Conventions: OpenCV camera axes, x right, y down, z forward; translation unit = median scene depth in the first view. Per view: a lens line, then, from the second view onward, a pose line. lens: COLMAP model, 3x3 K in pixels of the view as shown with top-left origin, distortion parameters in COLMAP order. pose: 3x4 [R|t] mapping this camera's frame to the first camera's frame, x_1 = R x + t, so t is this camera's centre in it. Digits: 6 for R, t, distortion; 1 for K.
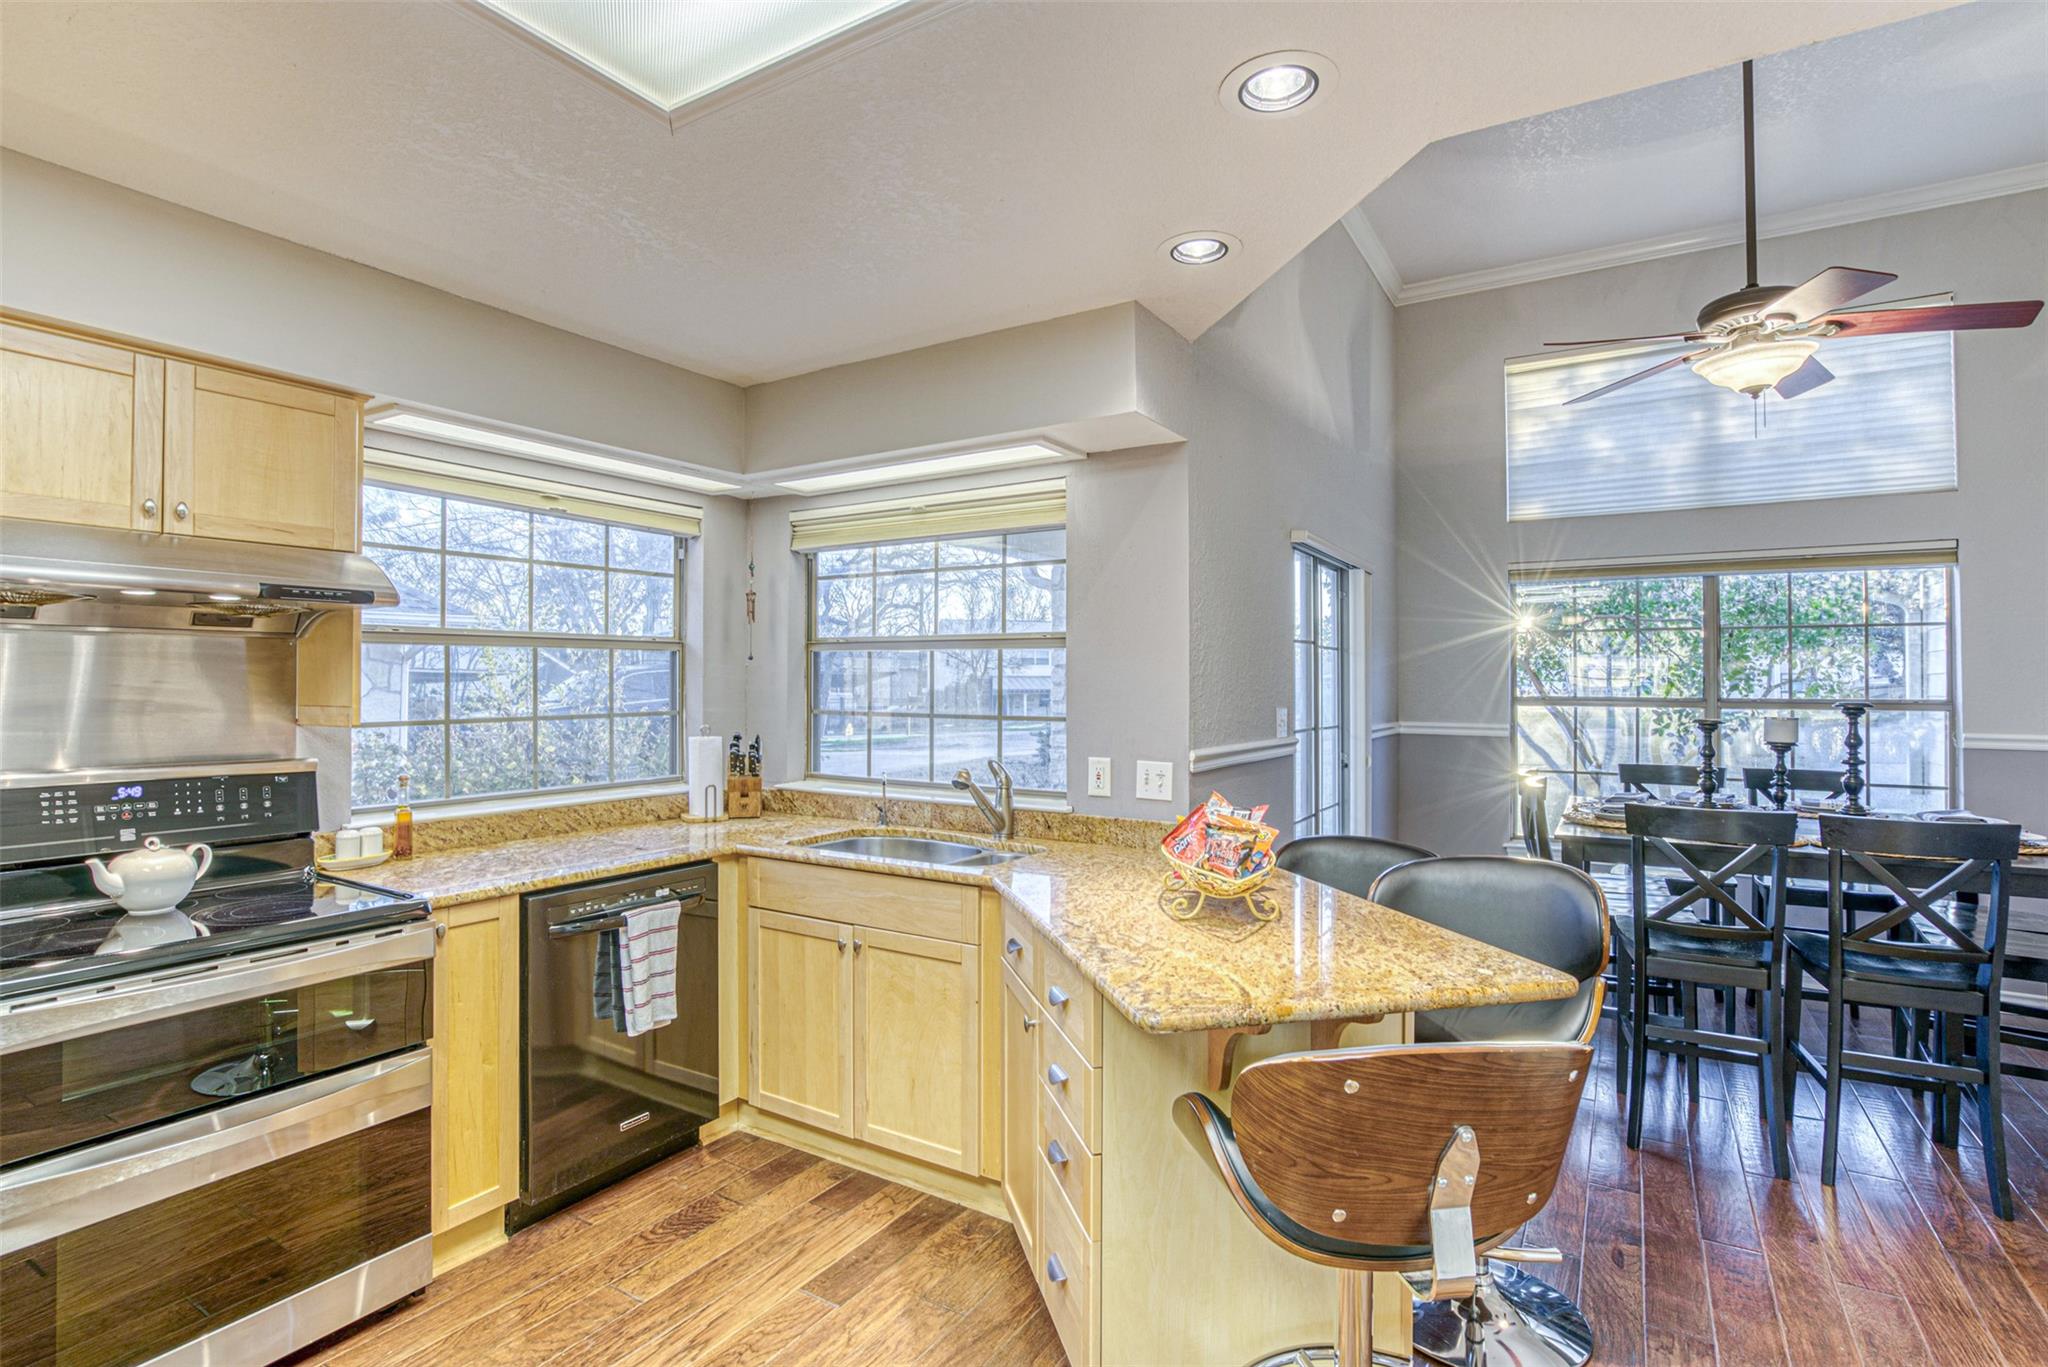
lens RADIAL K [[1013.6, 0, 980.1], [0, 1013.6, 670.6], [0, 0, 1]] dist [-0.027111, 0.000924]
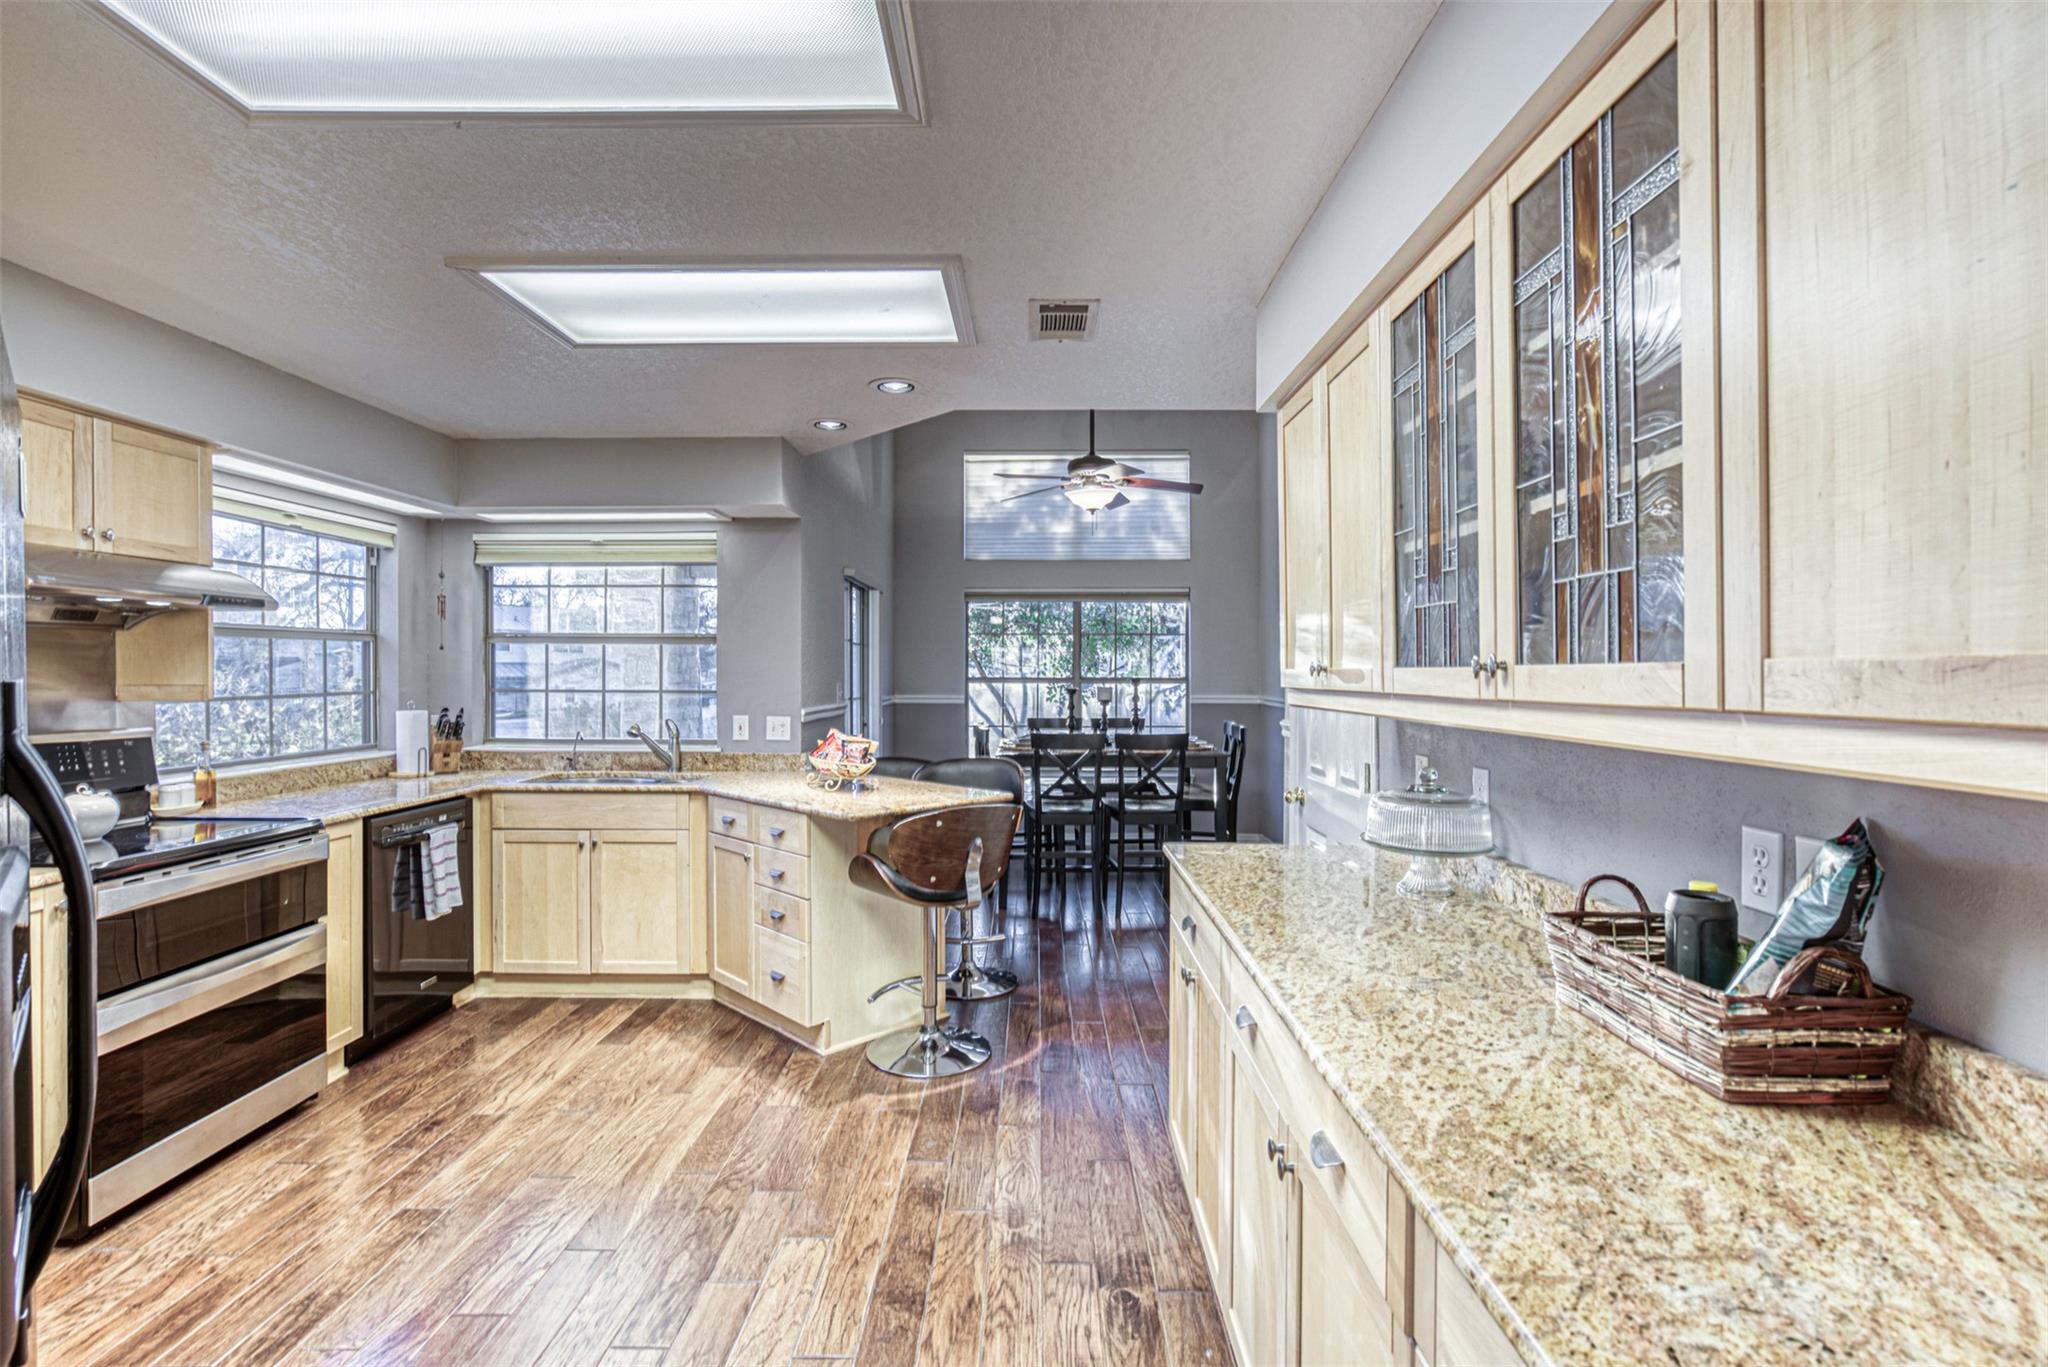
lens RADIAL K [[1008.2, 0, 1024.0], [0, 1008.2, 683.5], [0, 0, 1]] dist [-0.002061, -0.000205]
pose [[0.845102, -0.008453, 0.534538, -0.339126], [-0.005222, 0.999697, 0.024064, -0.002377], [-0.534579, -0.023127, 0.844802, -0.529621]]
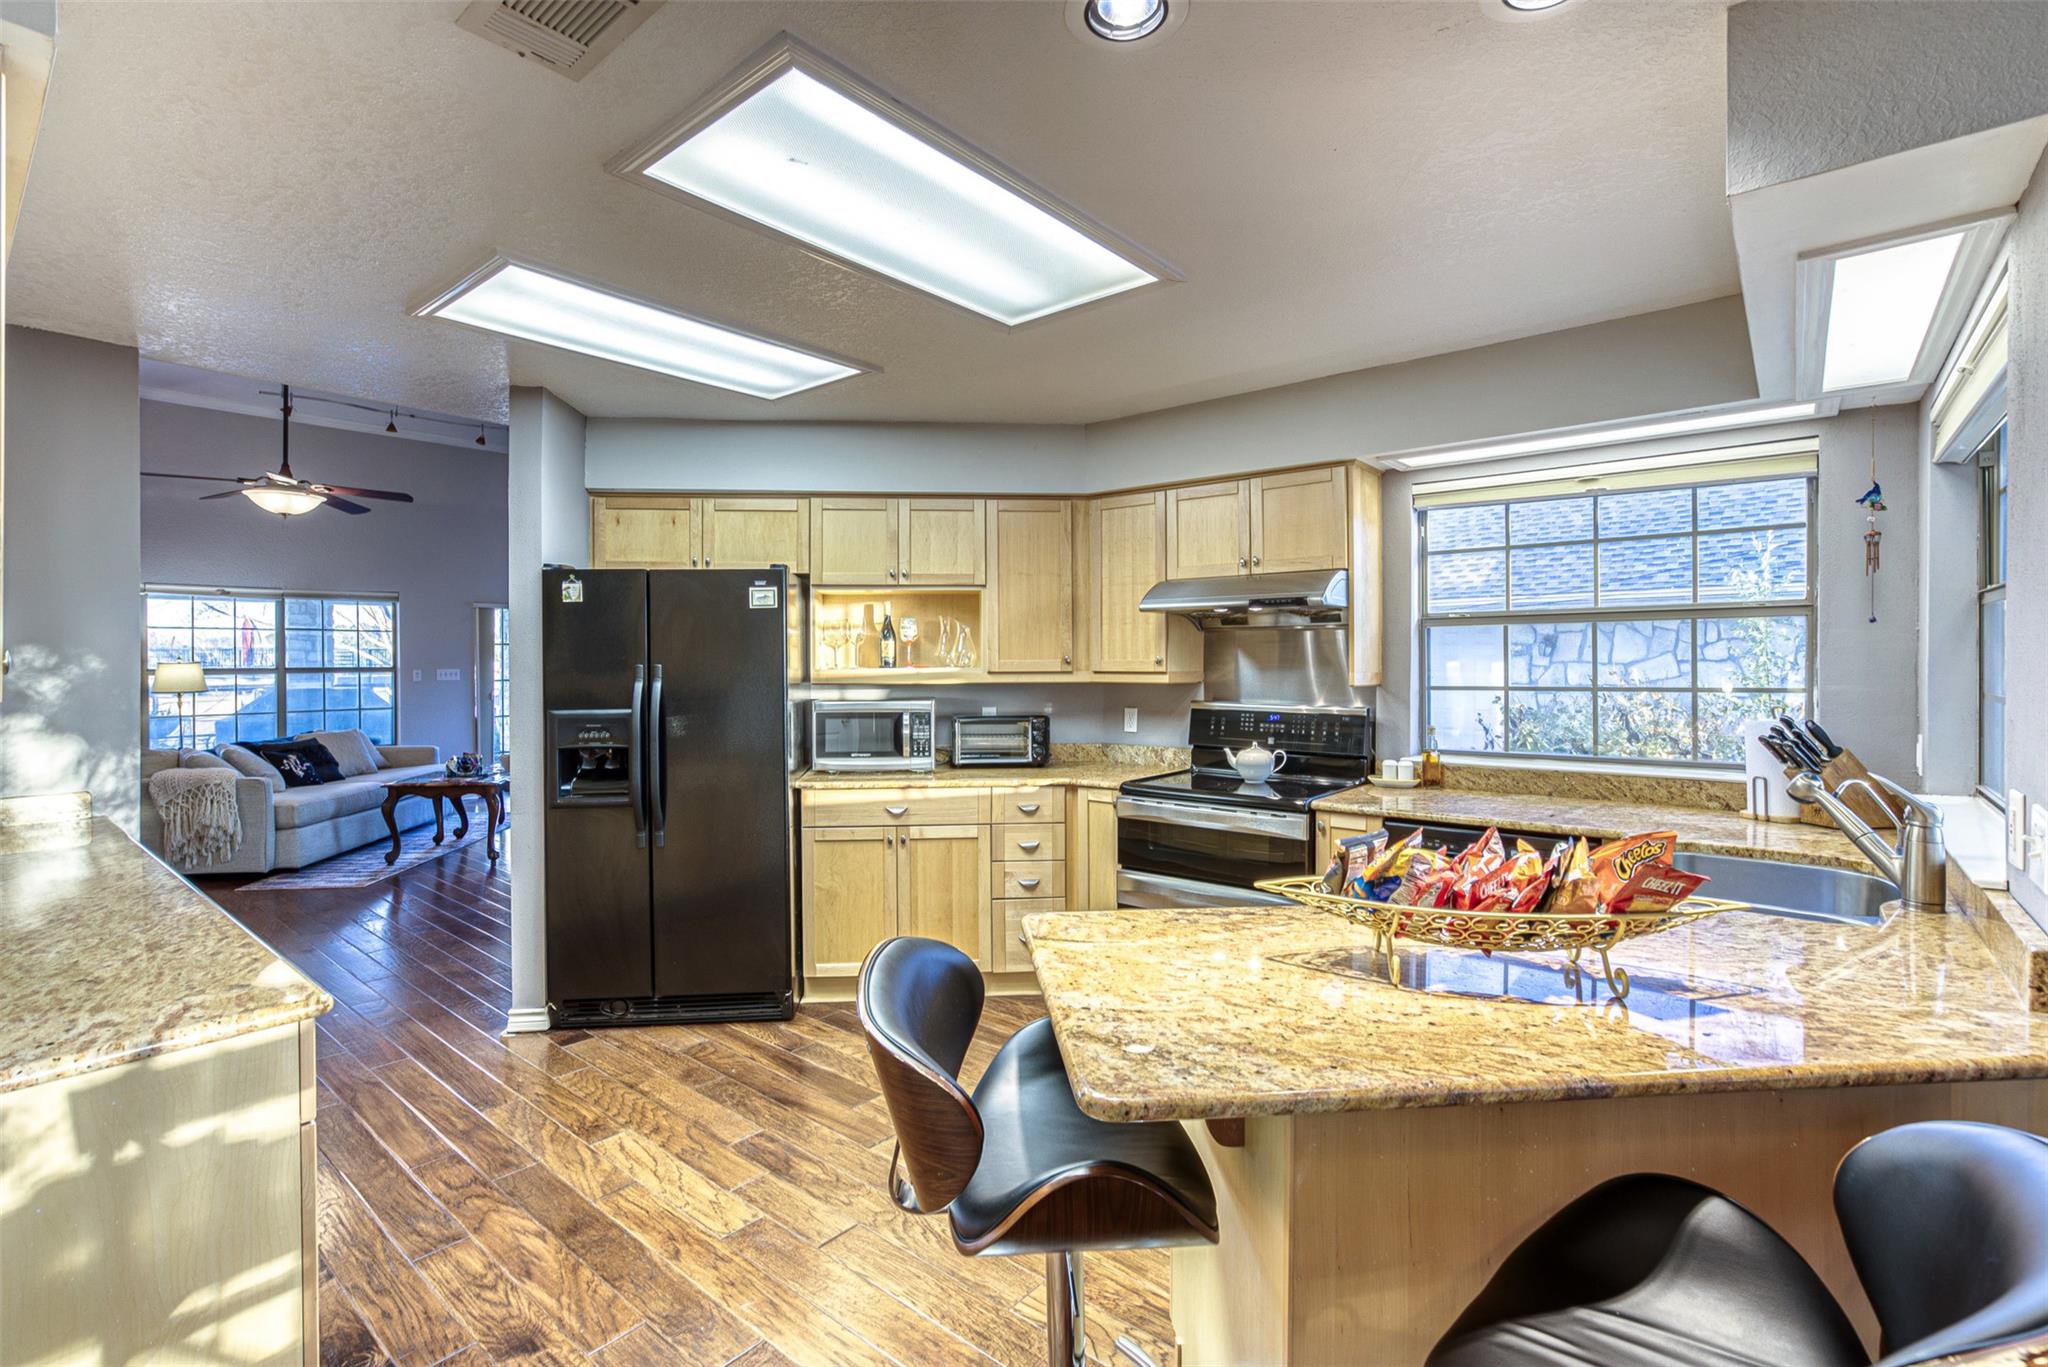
lens RADIAL K [[930.8, 0, 1000.4], [0, 930.8, 667.9], [0, 0, 1]] dist [-0.019040, 0.000311]
pose [[-0.136747, 0.007605, -0.990577, 0.635163], [0.015836, 0.999860, 0.005490, 0.010473], [0.990479, -0.014936, -0.136849, 0.537604]]
